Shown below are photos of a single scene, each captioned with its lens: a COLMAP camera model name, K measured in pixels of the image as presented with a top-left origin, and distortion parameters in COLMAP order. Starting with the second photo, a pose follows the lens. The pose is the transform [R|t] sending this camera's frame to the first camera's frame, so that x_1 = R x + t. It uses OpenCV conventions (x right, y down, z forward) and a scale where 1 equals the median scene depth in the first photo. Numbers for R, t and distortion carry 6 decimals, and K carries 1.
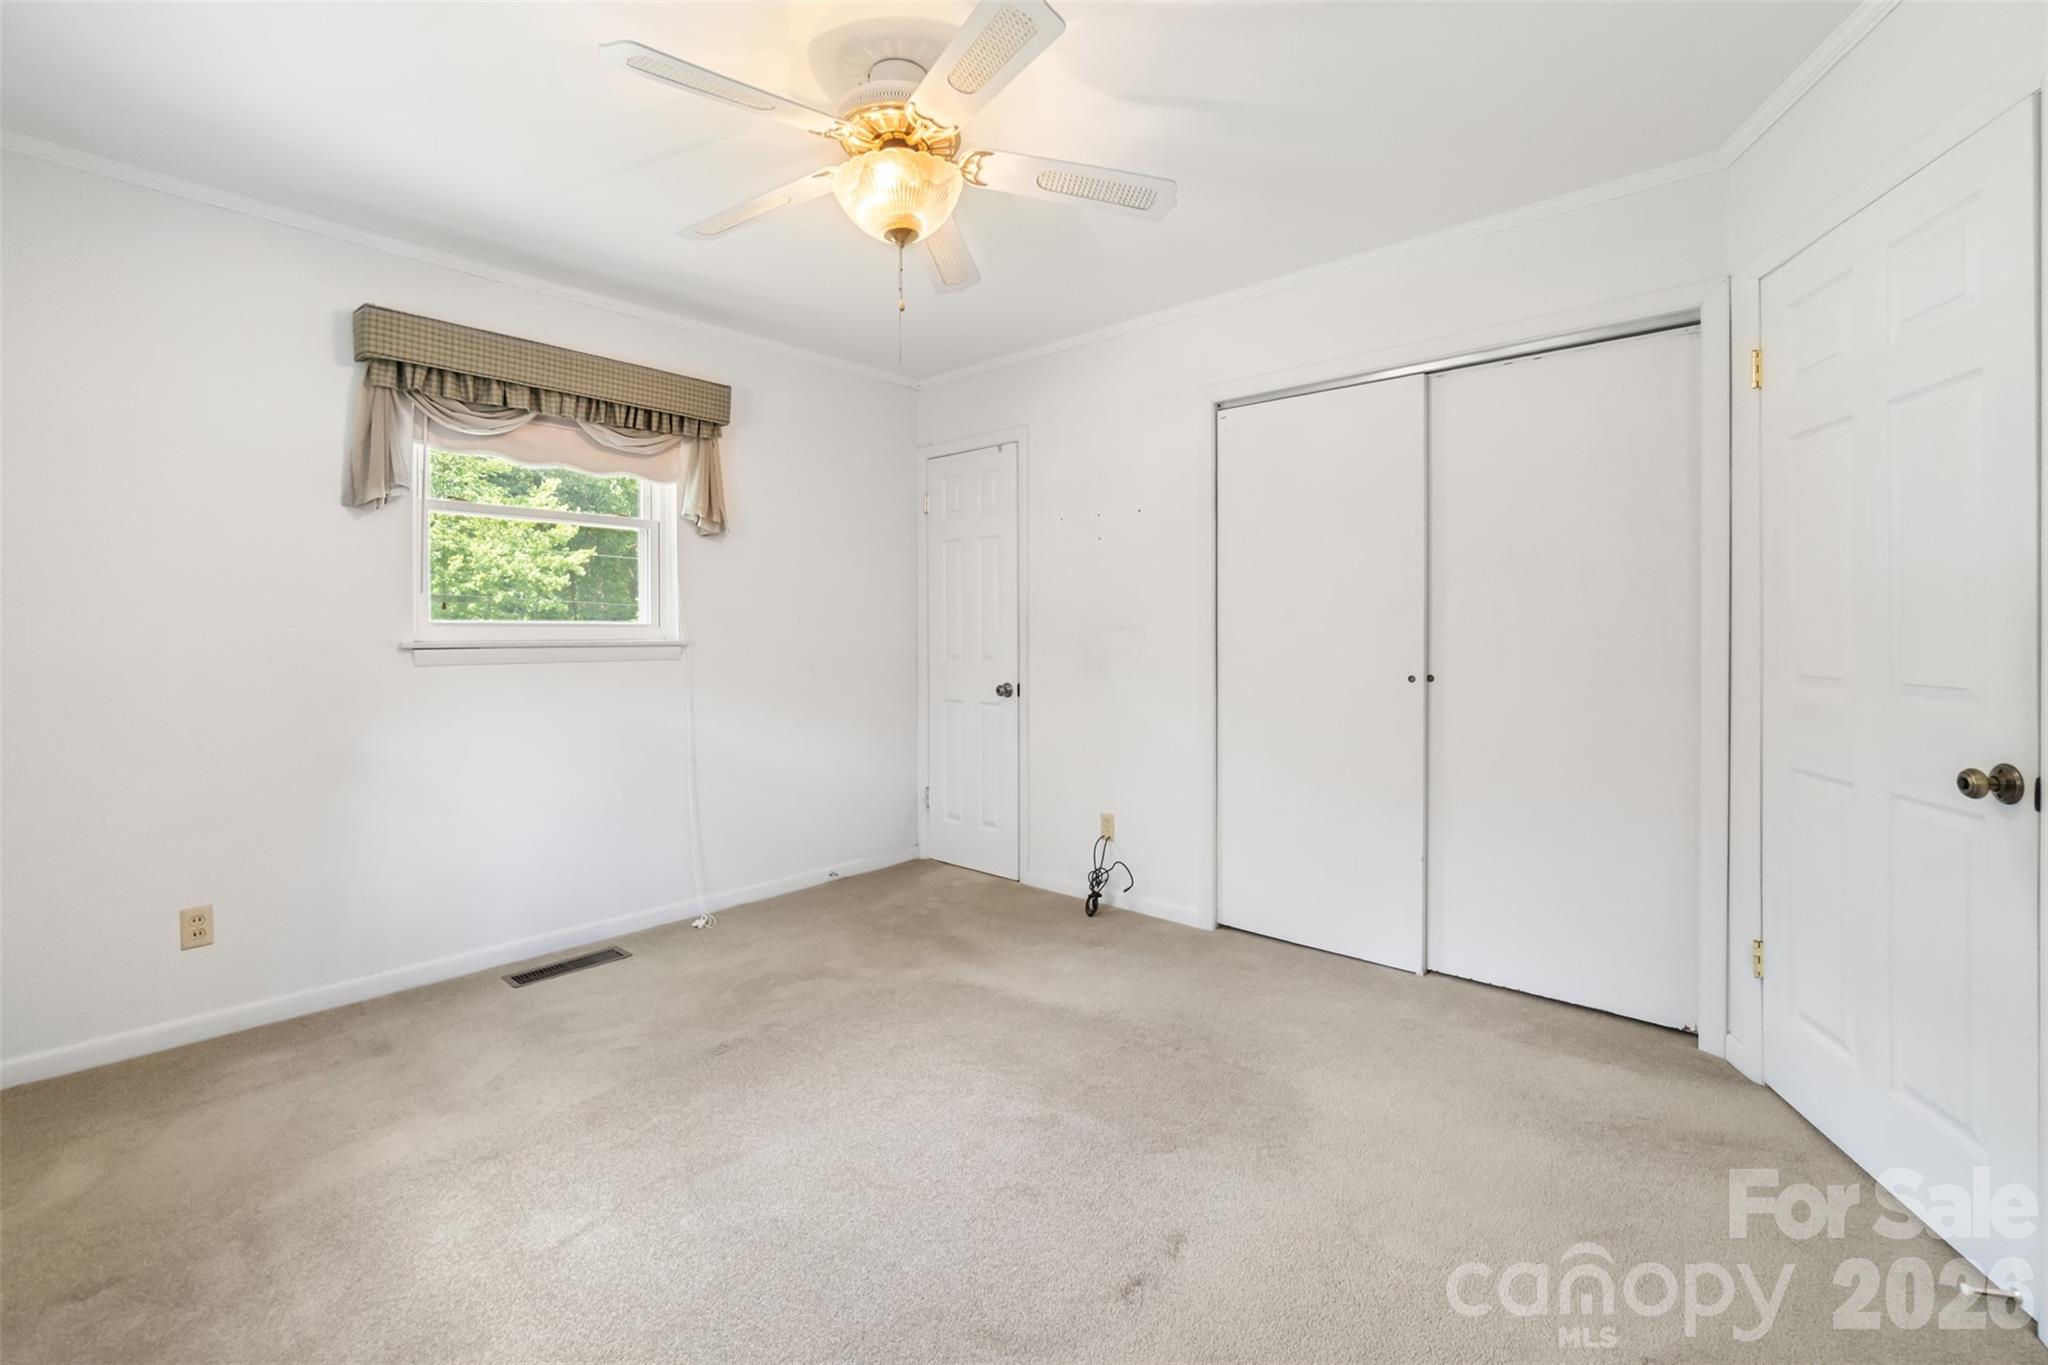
lens RADIAL K [[888.4, 0, 1011.0], [0, 888.4, 637.8], [0, 0, 1]] dist [-0.005398, -0.000334]
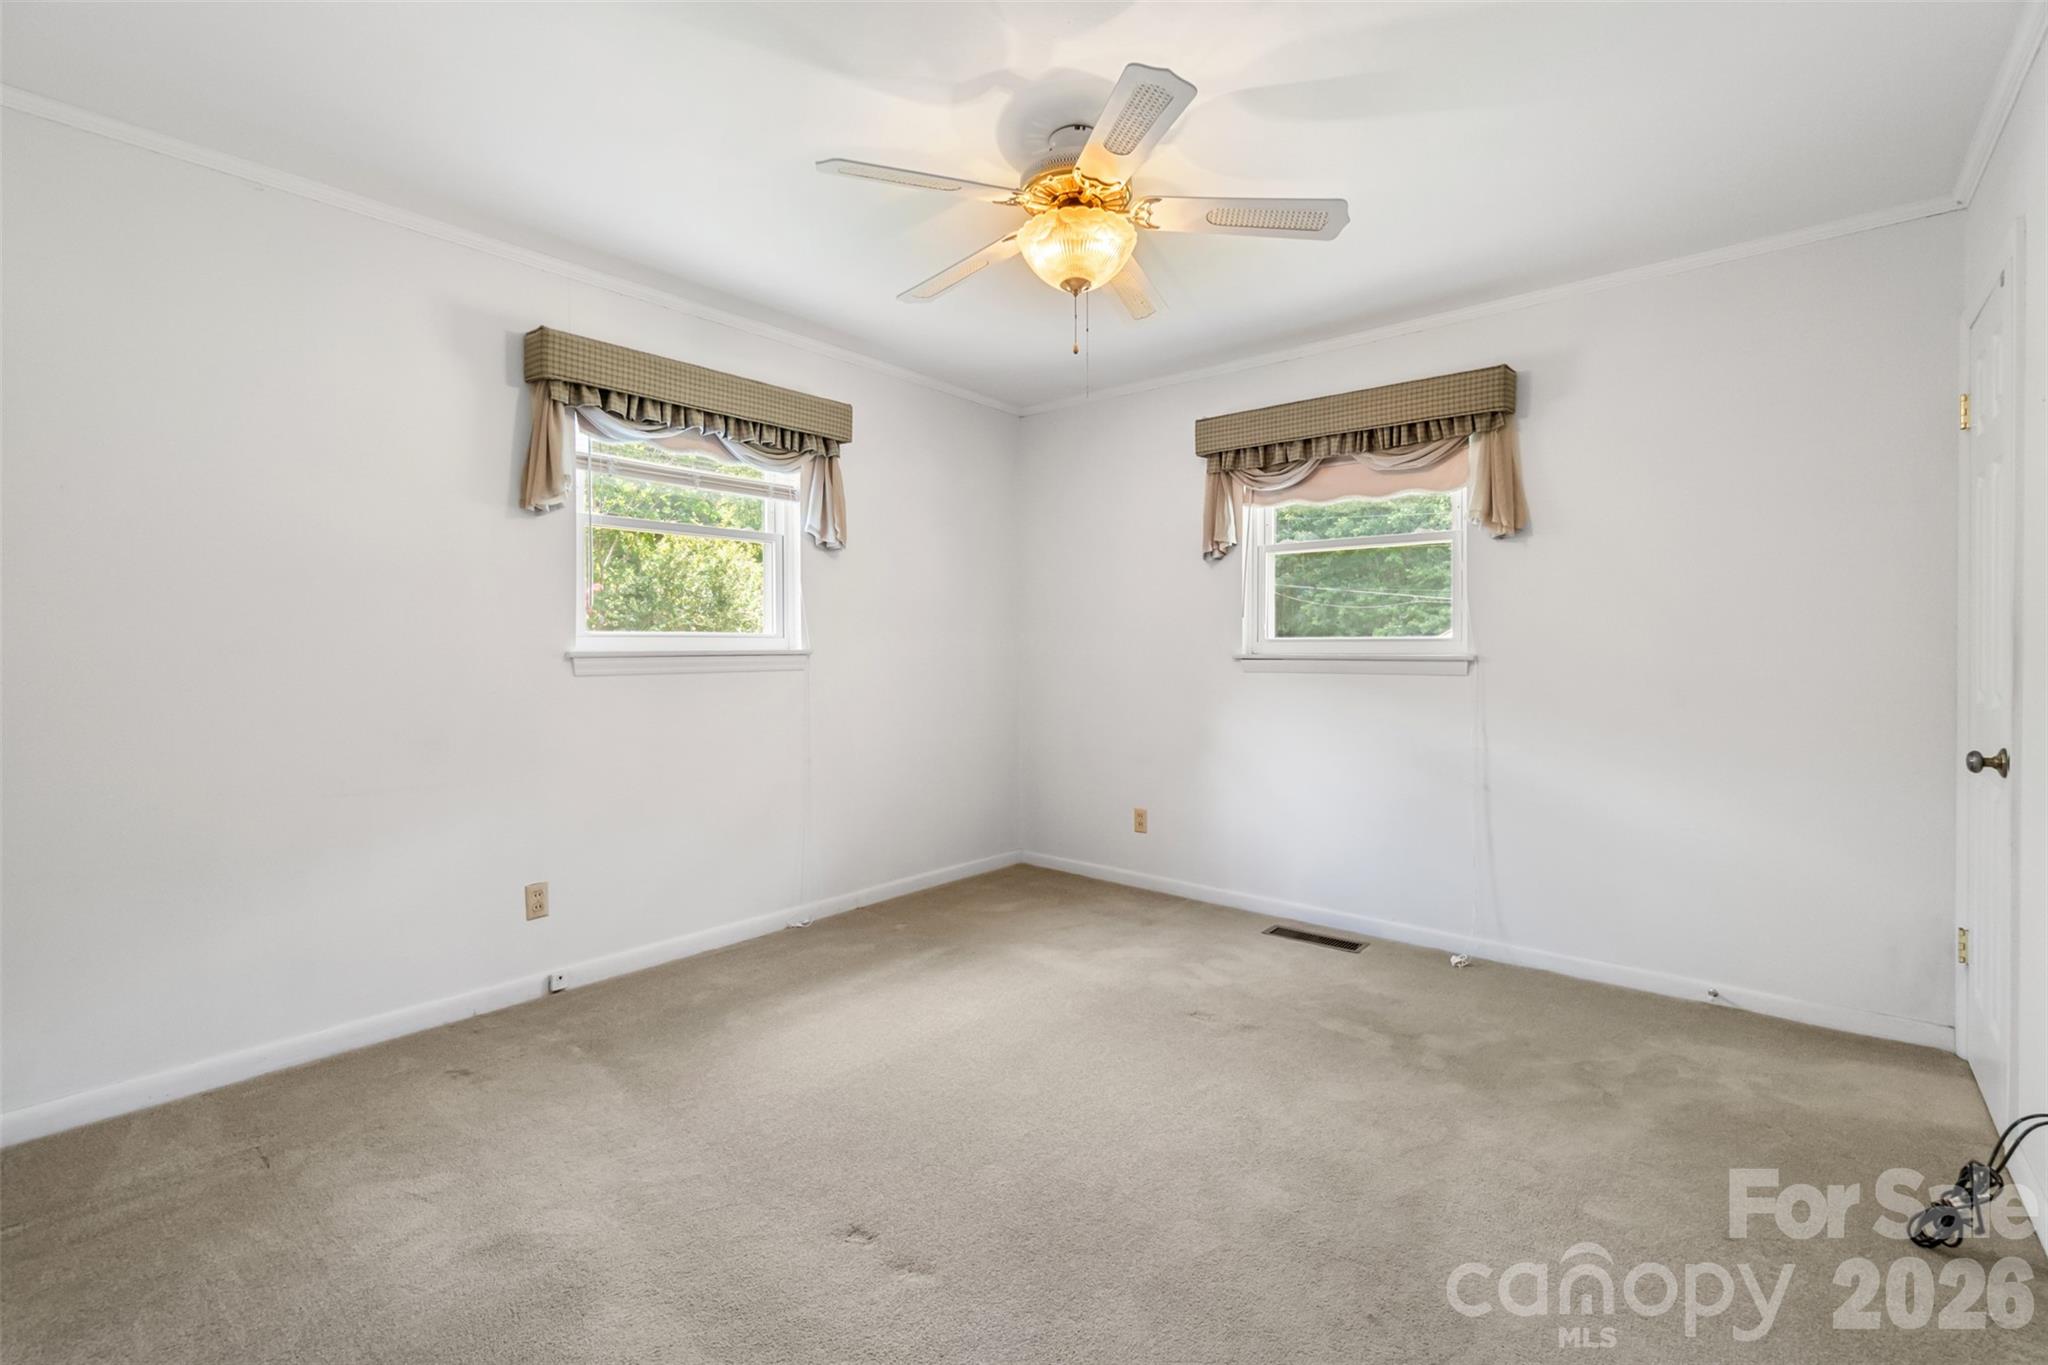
lens RADIAL K [[888.4, 0, 1011.0], [0, 888.4, 637.8], [0, 0, 1]] dist [-0.005398, -0.000334]
pose [[0.037061, -0.008850, -0.999274, 0.633292], [-0.005319, 0.999945, -0.009053, -0.004276], [0.999299, 0.005651, 0.037012, 0.568465]]
